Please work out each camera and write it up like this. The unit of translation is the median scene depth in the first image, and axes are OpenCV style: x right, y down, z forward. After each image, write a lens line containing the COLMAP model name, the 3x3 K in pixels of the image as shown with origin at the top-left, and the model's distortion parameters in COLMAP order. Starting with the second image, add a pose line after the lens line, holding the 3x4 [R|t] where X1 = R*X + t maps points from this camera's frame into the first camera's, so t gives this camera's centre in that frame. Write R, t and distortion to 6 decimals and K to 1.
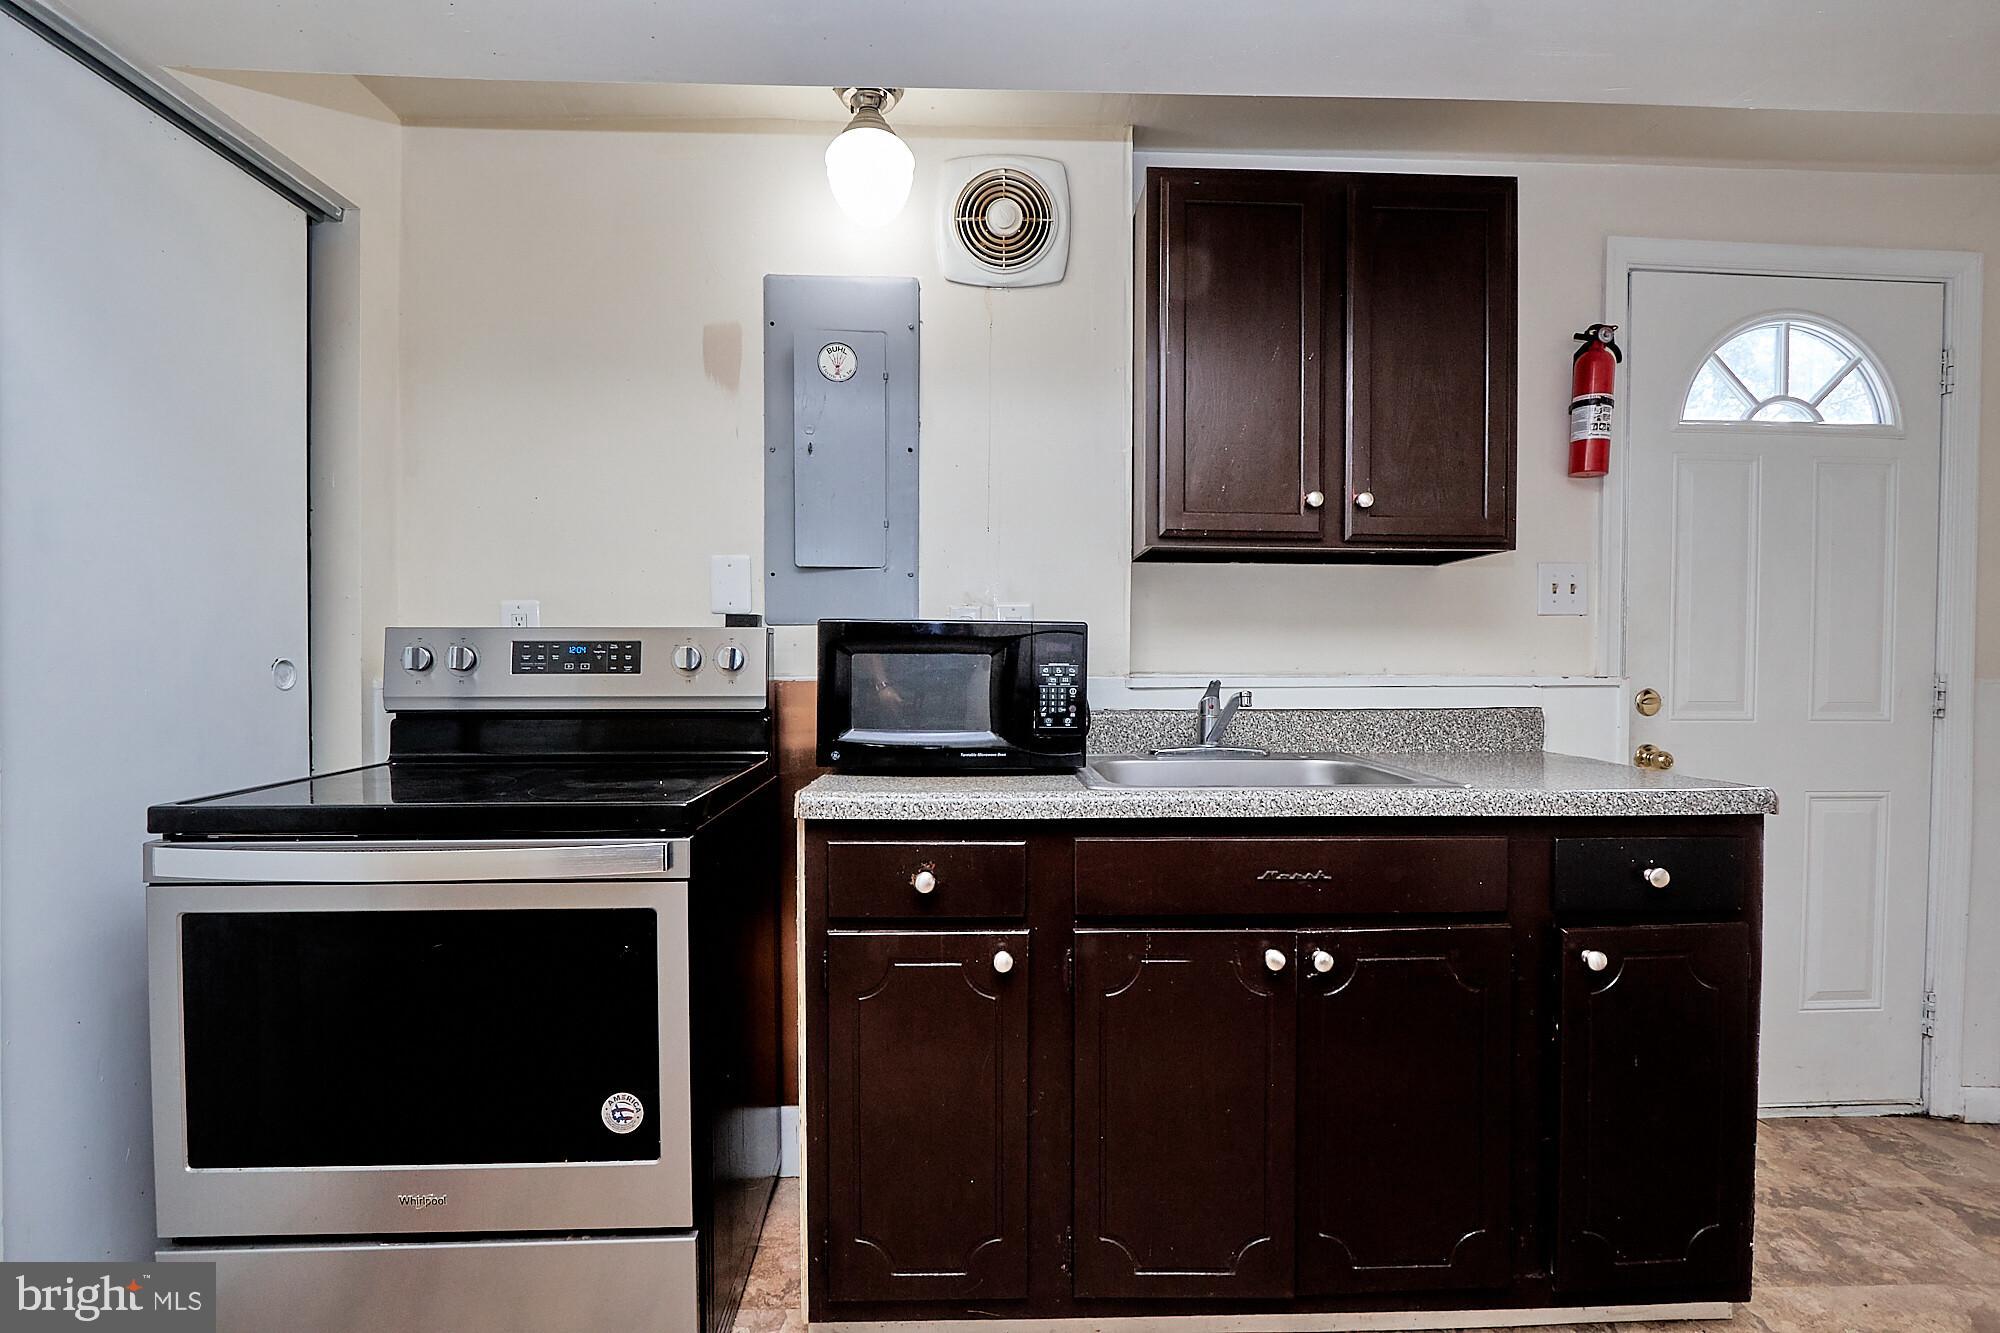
lens RADIAL K [[920.3, 0, 1005.4], [0, 920.3, 672.3], [0, 0, 1]] dist [-0.021847, 0.002654]
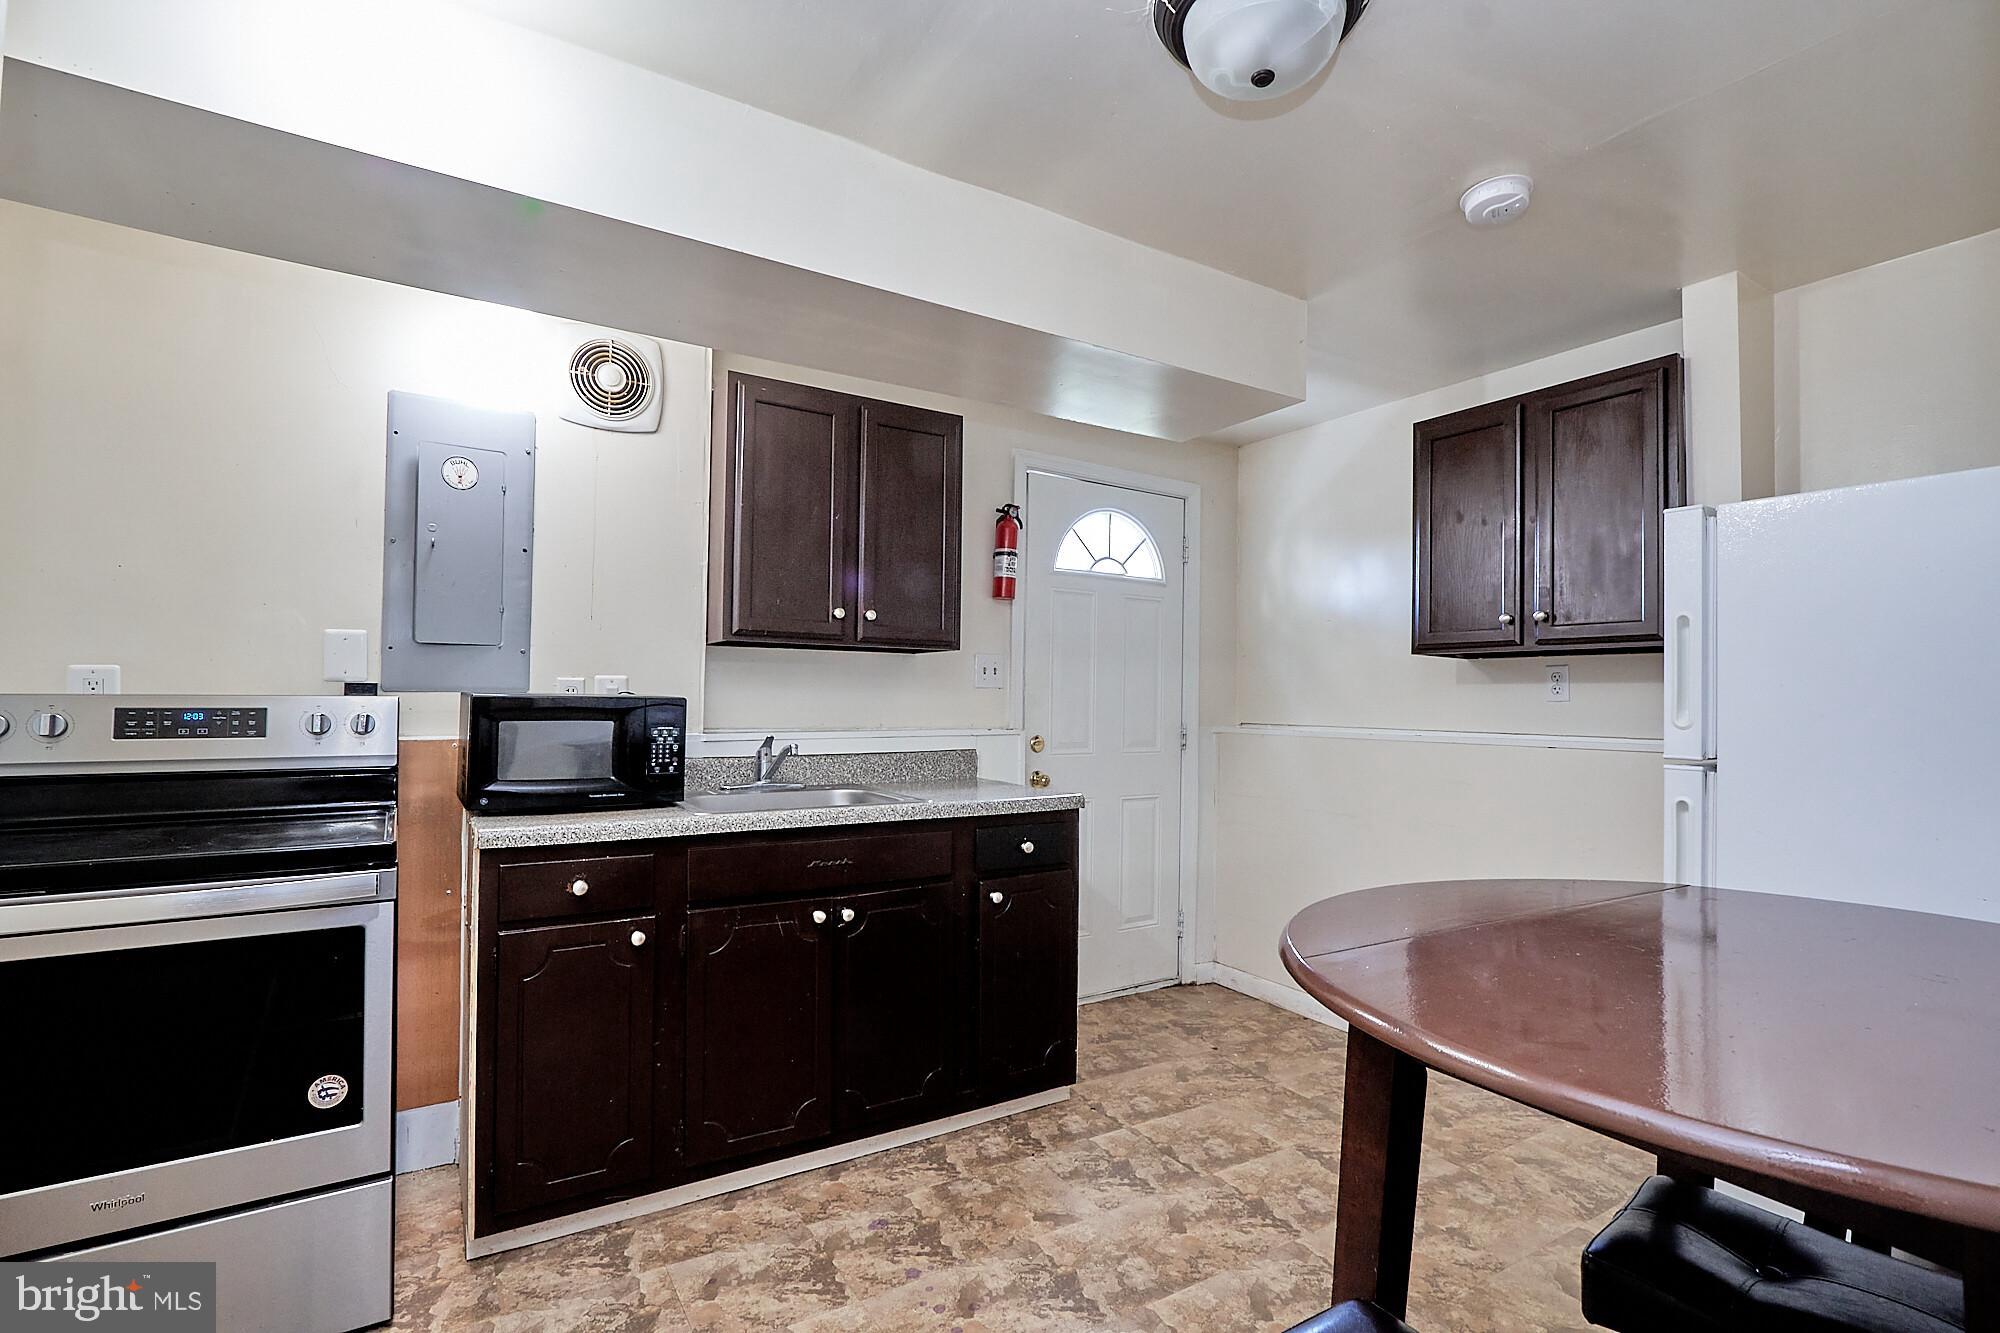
lens RADIAL K [[920.3, 0, 994.9], [0, 920.3, 680.9], [0, 0, 1]] dist [-0.021847, 0.002654]
pose [[0.865163, 0.014878, 0.501271, -0.184986], [-0.000597, 0.999590, -0.028638, -0.036060], [-0.501491, 0.024477, 0.864816, -0.403124]]
